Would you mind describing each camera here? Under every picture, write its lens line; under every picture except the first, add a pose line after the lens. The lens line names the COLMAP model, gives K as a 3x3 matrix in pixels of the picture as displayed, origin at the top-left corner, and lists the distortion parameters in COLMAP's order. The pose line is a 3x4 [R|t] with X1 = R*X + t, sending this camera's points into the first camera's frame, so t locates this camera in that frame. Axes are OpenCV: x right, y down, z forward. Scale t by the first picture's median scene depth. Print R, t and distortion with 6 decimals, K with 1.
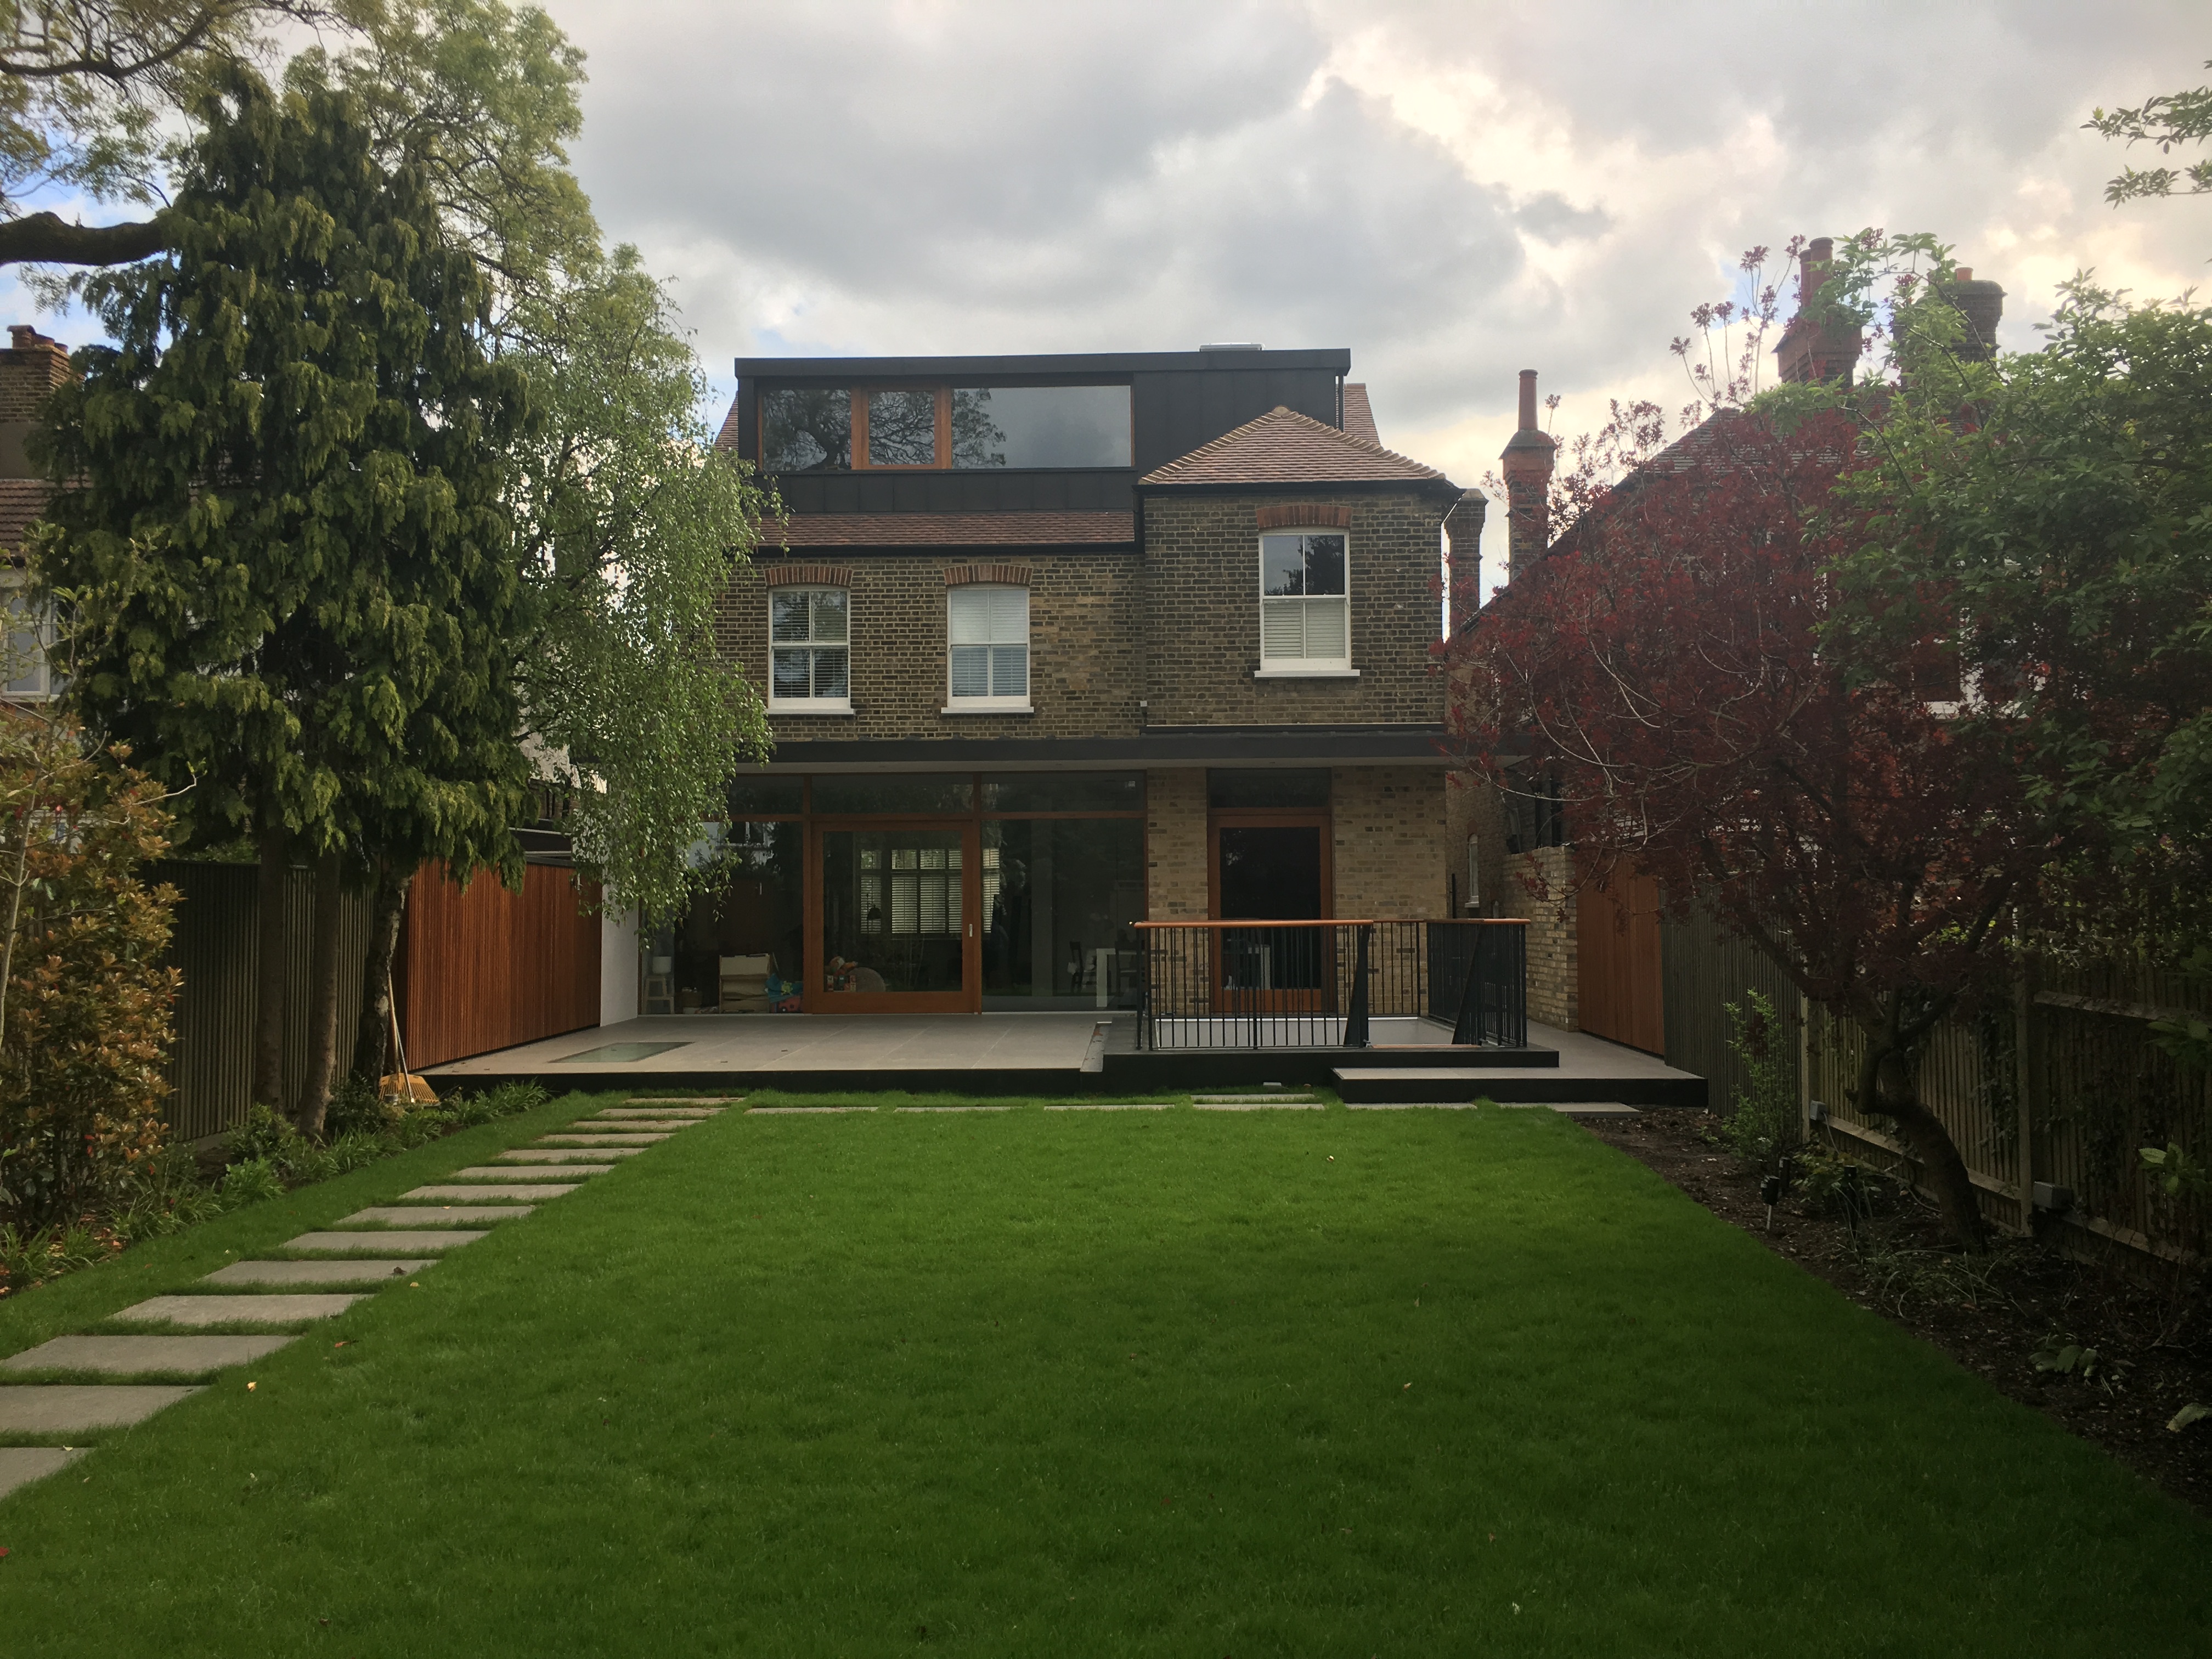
lens RADIAL K [[1875.2, 0, 1106.0], [0, 1875.2, 829.5], [0, 0, 1]] dist [0.063950, -0.091318]
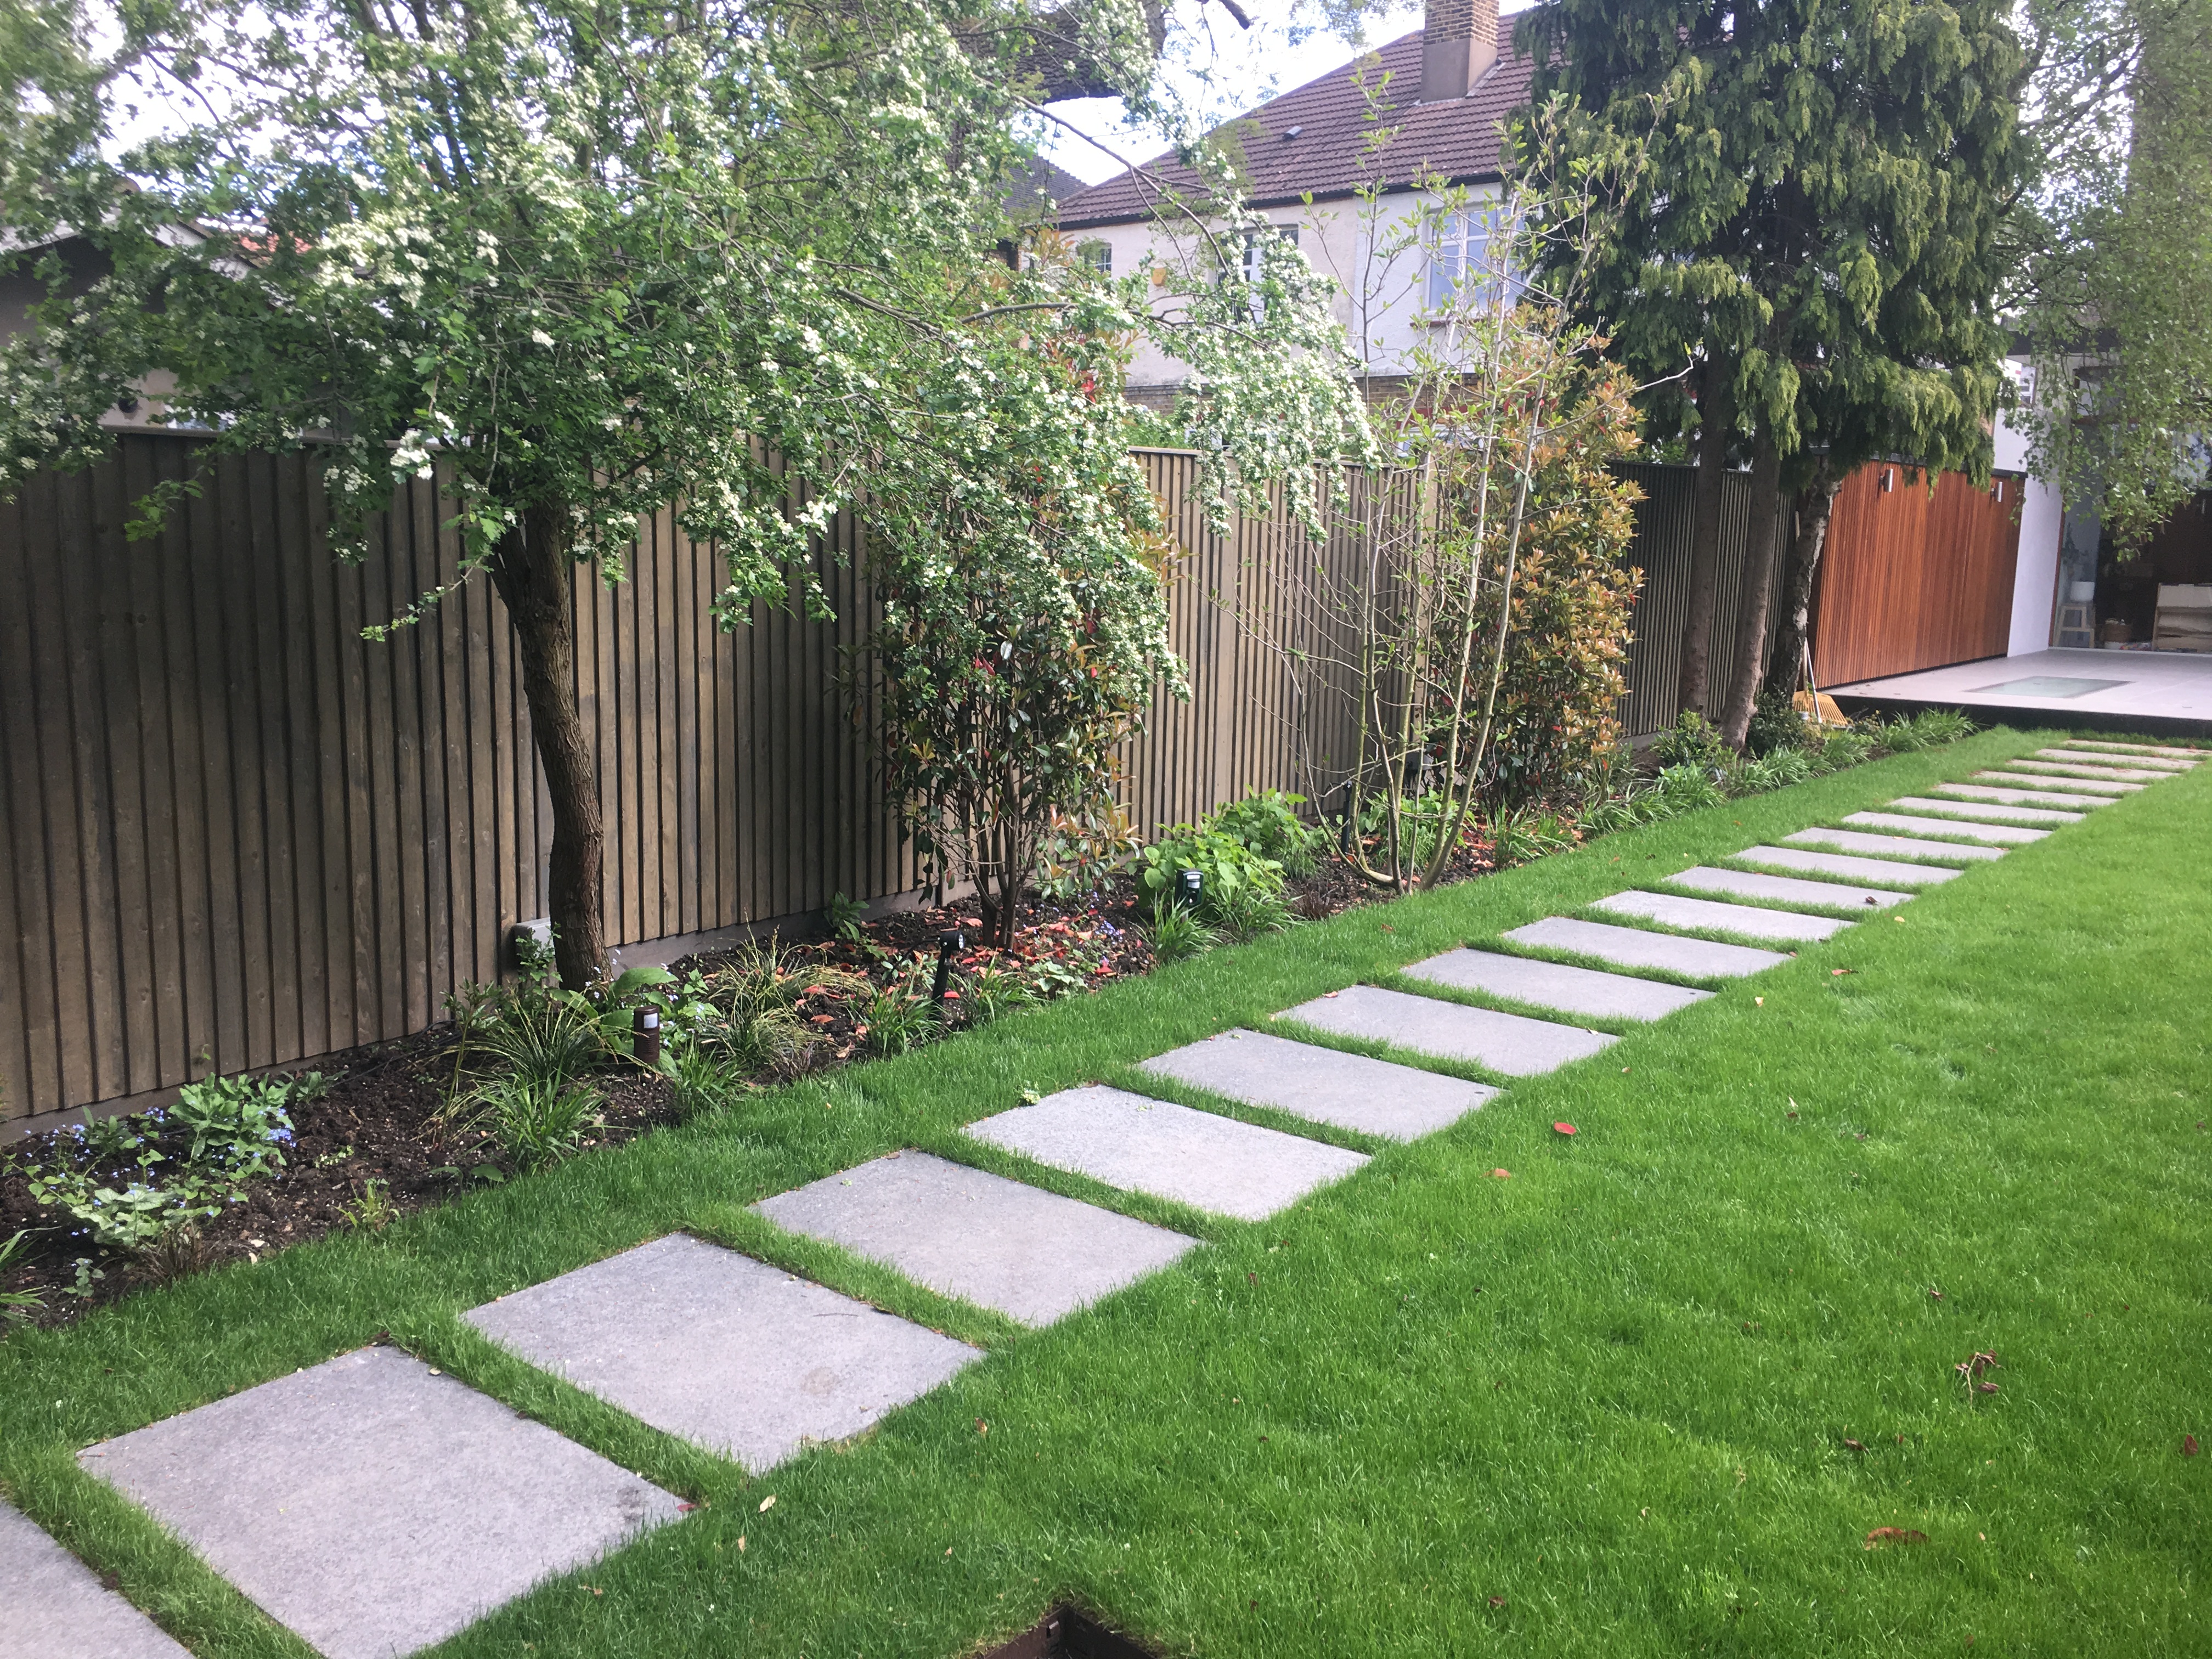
lens RADIAL K [[1867.1, 0, 1106.0], [0, 1867.1, 829.5], [0, 0, 1]] dist [0.006048, 0.092650]
pose [[0.784767, 0.123397, -0.607382, -0.097492], [-0.000388, 0.980078, 0.198613, 0.013478], [0.619790, -0.155630, 0.769181, 0.053217]]
